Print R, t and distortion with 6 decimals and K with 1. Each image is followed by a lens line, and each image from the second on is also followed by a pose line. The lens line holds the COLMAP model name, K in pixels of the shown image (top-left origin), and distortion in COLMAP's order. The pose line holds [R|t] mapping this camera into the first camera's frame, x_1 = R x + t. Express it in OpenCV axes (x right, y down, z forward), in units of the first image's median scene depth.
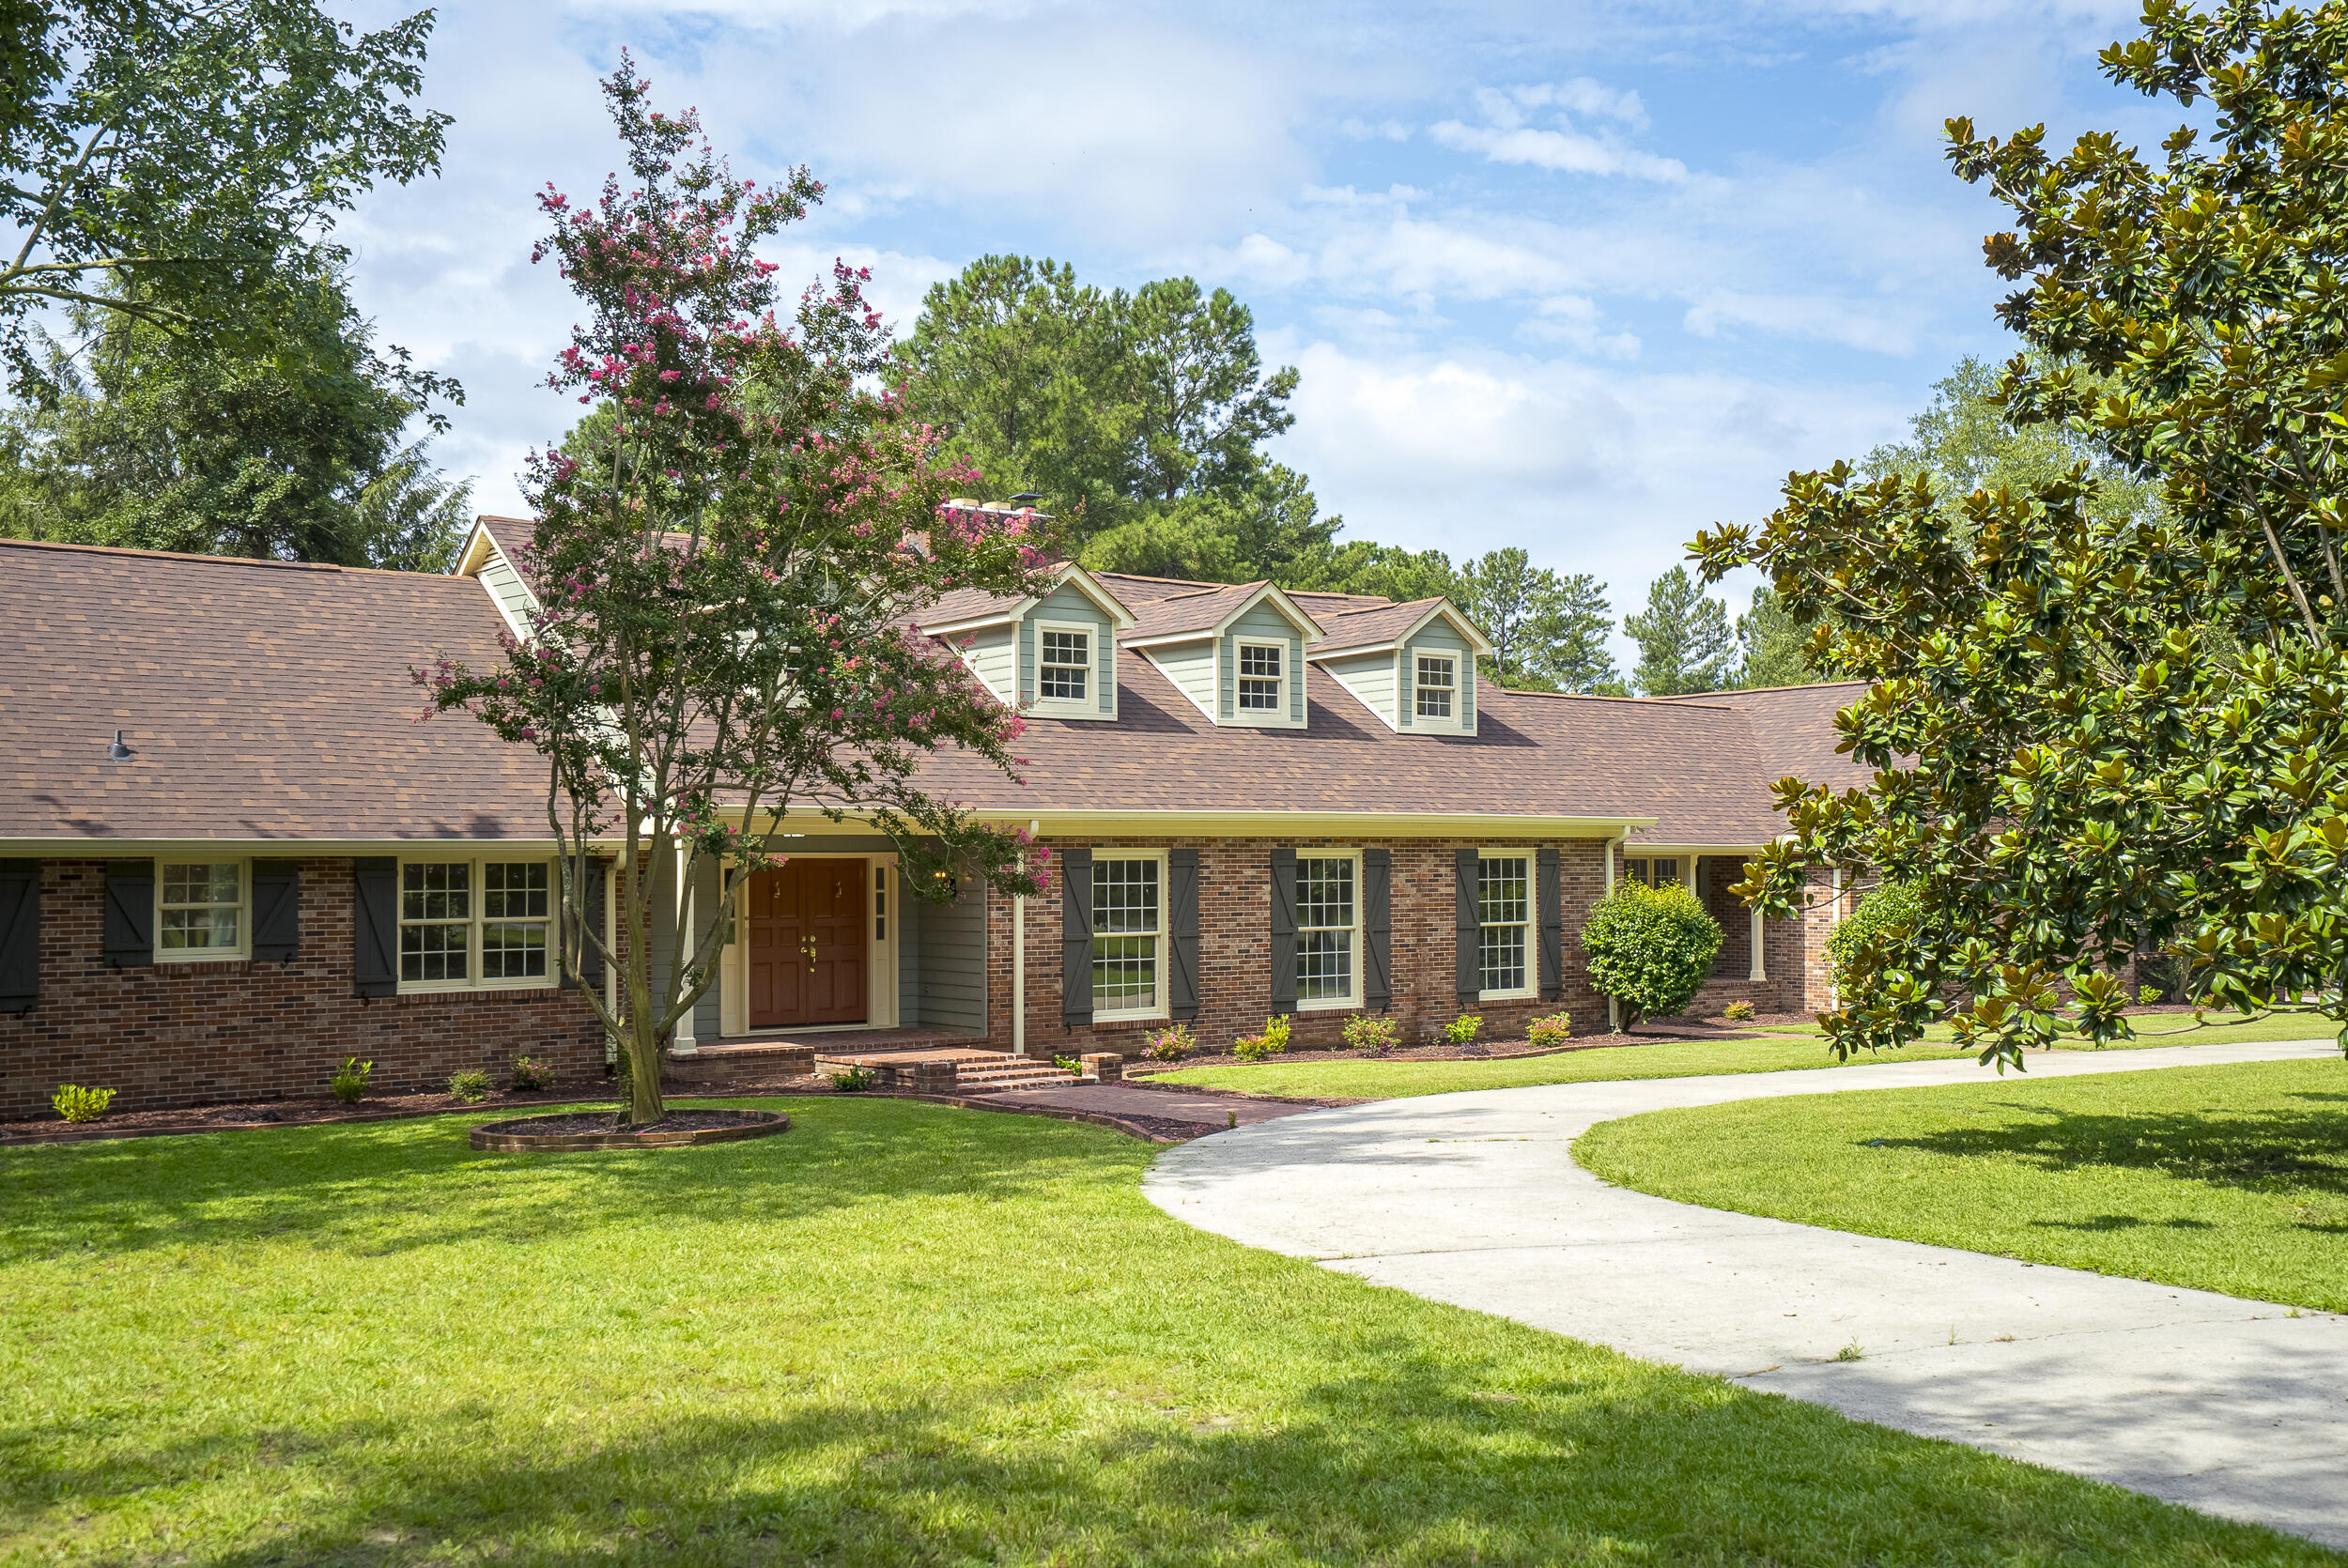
lens RADIAL K [[2337.9, 0, 1170.6], [0, 2337.9, 779.5], [0, 0, 1]] dist [0.085102, 0.000000]
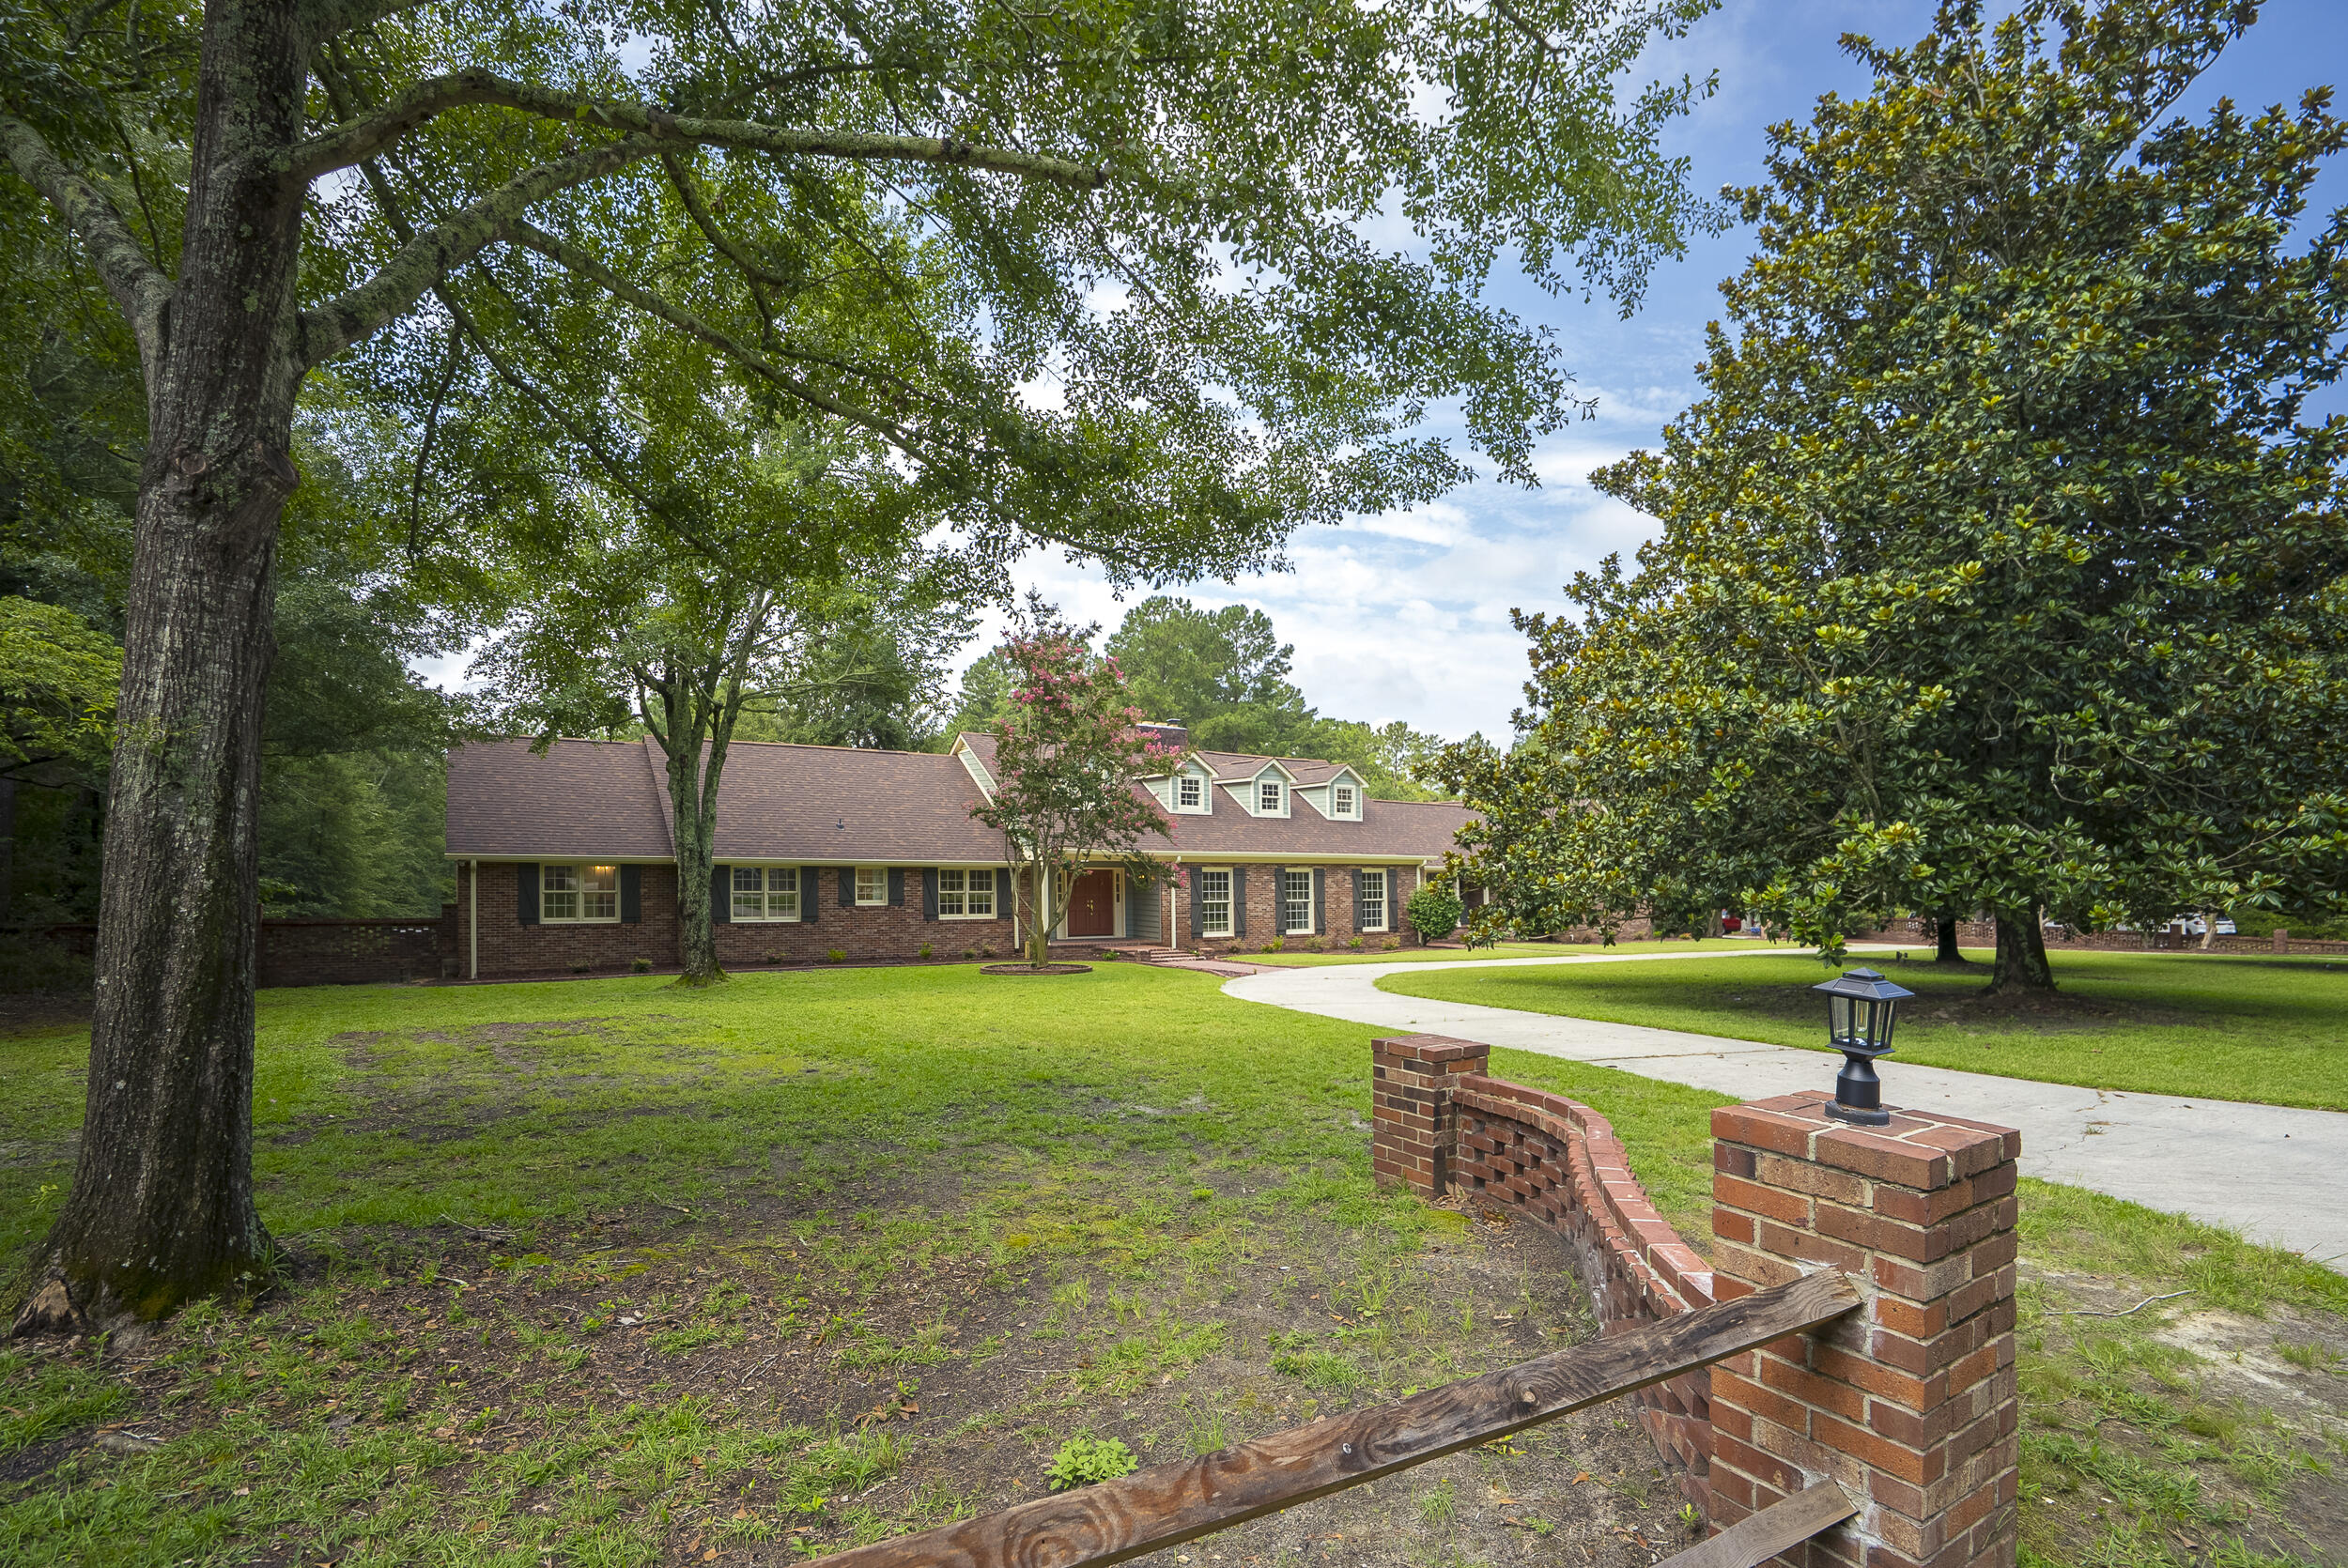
lens RADIAL K [[1075.9, 0, 1039.8], [0, 1075.9, 717.5], [0, 0, 1]] dist [-0.005346, -0.000094]
pose [[0.983434, -0.014264, -0.180703, 0.006428], [-0.004250, 0.994811, -0.101653, -0.012234], [0.181216, 0.100737, 0.978270, -0.181356]]
